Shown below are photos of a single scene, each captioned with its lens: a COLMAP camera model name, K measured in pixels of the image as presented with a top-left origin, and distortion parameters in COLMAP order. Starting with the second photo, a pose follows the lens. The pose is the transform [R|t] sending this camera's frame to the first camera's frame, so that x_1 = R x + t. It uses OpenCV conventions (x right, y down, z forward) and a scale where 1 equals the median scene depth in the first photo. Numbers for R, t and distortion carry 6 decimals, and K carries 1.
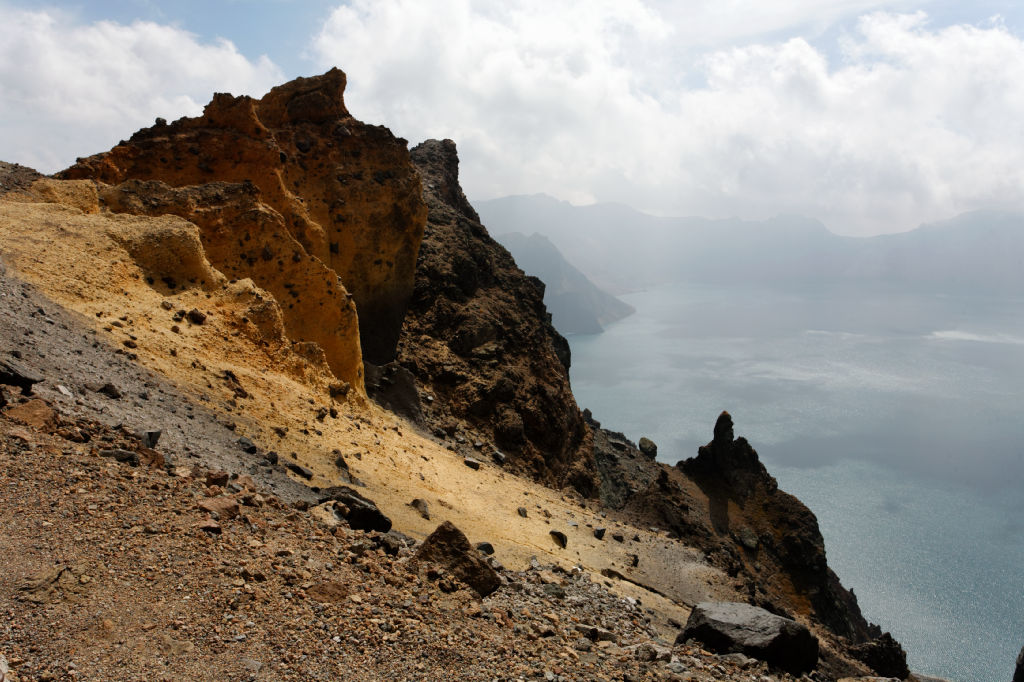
lens RADIAL K [[696.6, 0, 523.9], [0, 696.6, 336.8], [0, 0, 1]] dist [0.005878, 0.013420]
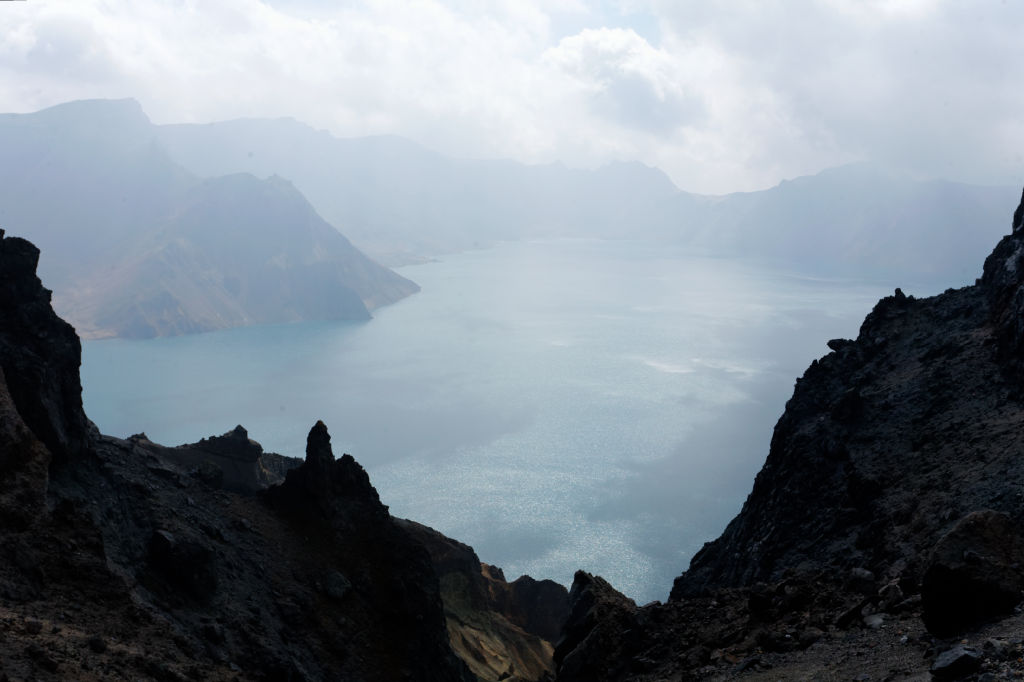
lens RADIAL K [[984.5, 0, 500.2], [0, 984.5, 335.6], [0, 0, 1]] dist [0.023924, 0.000000]
pose [[0.971651, -0.008808, 0.236258, 0.378994], [0.006165, 0.999910, 0.011926, 0.005654], [-0.236341, -0.010131, 0.971617, -0.137639]]
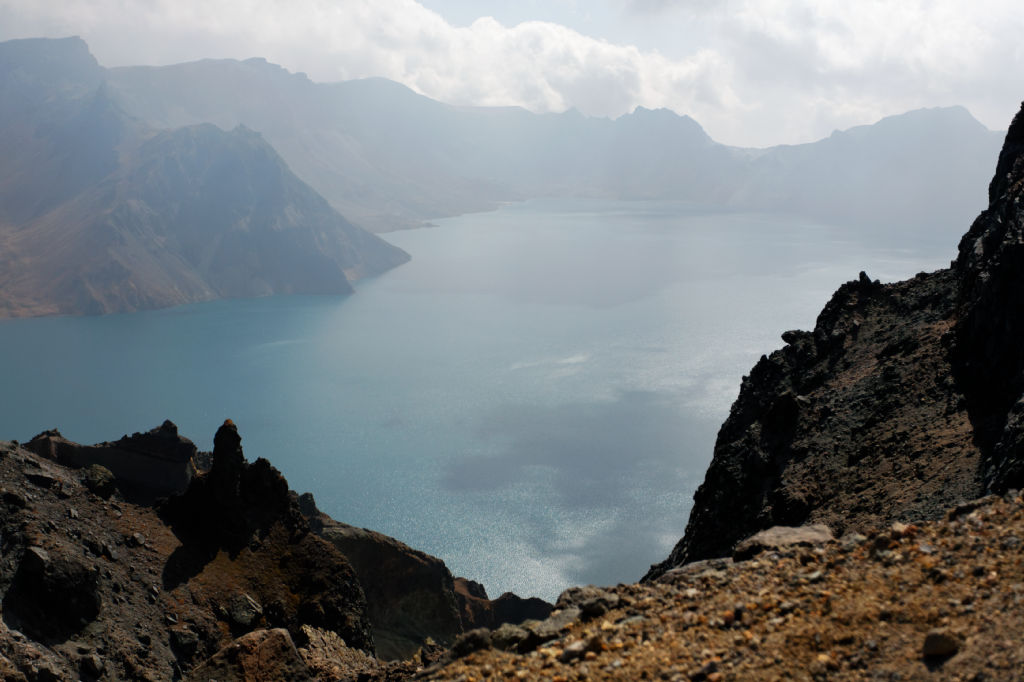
lens RADIAL K [[1142.5, 0, 492.8], [0, 1142.5, 333.6], [0, 0, 1]] dist [0.017042, 0.000000]
pose [[0.974684, -0.012126, 0.223256, 0.485080], [0.005343, 0.999506, 0.030964, -0.008062], [-0.223521, -0.028987, 0.974268, -0.157029]]
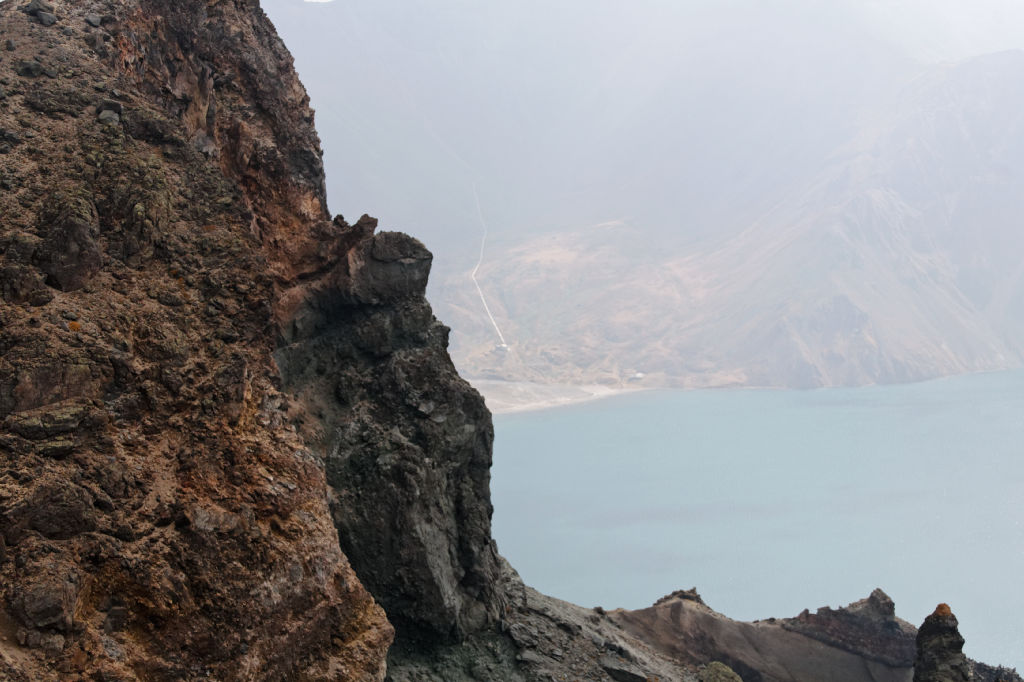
lens RADIAL K [[2078.1, 0, 500.2], [0, 2078.1, 335.9], [0, 0, 1]] dist [0.025472, 0.000000]
pose [[0.966427, 0.025053, -0.255718, 0.562836], [-0.028060, 0.999573, -0.008116, -0.029562], [0.255405, 0.015019, 0.966717, -0.188155]]
